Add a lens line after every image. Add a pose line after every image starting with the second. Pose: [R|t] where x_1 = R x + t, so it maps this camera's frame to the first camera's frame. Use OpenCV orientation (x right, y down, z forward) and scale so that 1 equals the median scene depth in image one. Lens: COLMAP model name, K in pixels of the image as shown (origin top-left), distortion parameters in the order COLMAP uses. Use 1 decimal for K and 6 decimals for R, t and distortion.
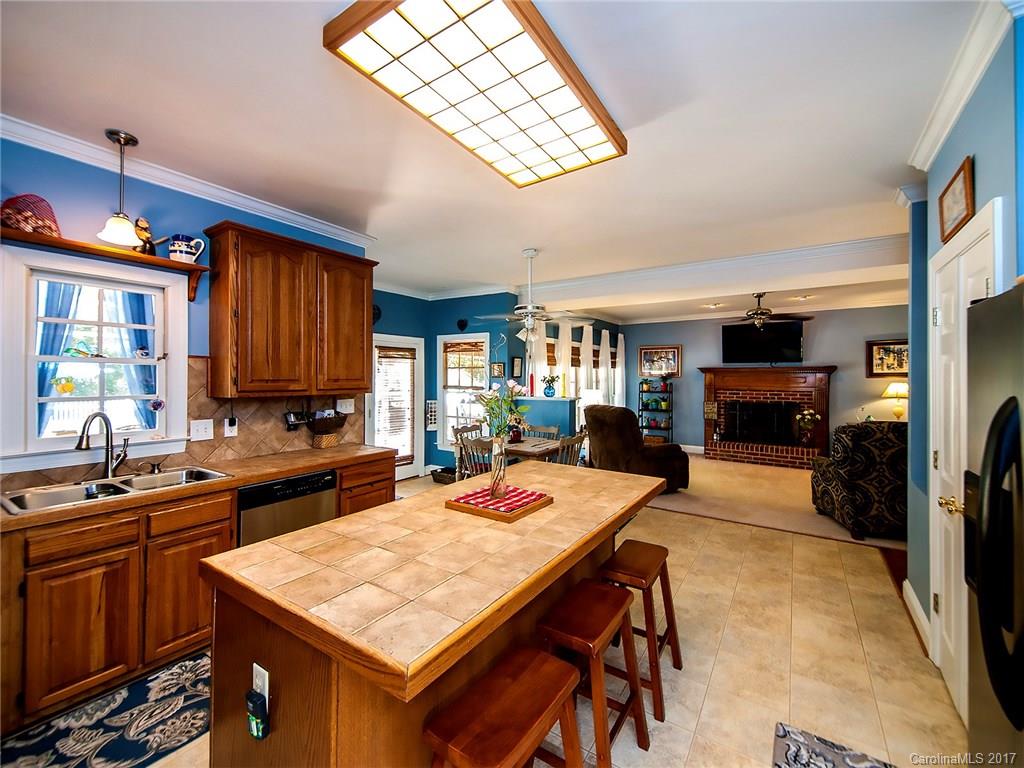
lens RADIAL K [[416.4, 0, 512.0], [0, 416.4, 384.0], [0, 0, 1]] dist [-0.002304, -0.000199]
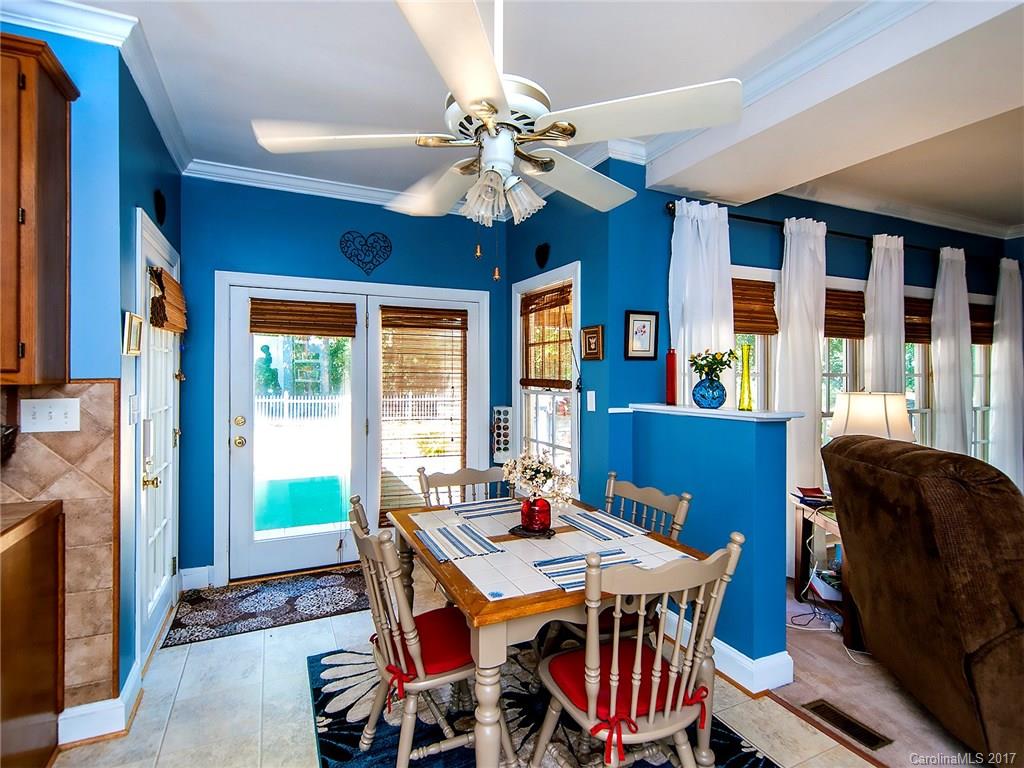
lens RADIAL K [[504.9, 0, 512.0], [0, 504.9, 384.0], [0, 0, 1]] dist [0.003229, 0.000547]
pose [[0.849292, 0.010956, -0.527809, 0.160081], [-0.010774, 0.999936, 0.003419, 0.008242], [0.527813, 0.002783, 0.849356, 0.460937]]
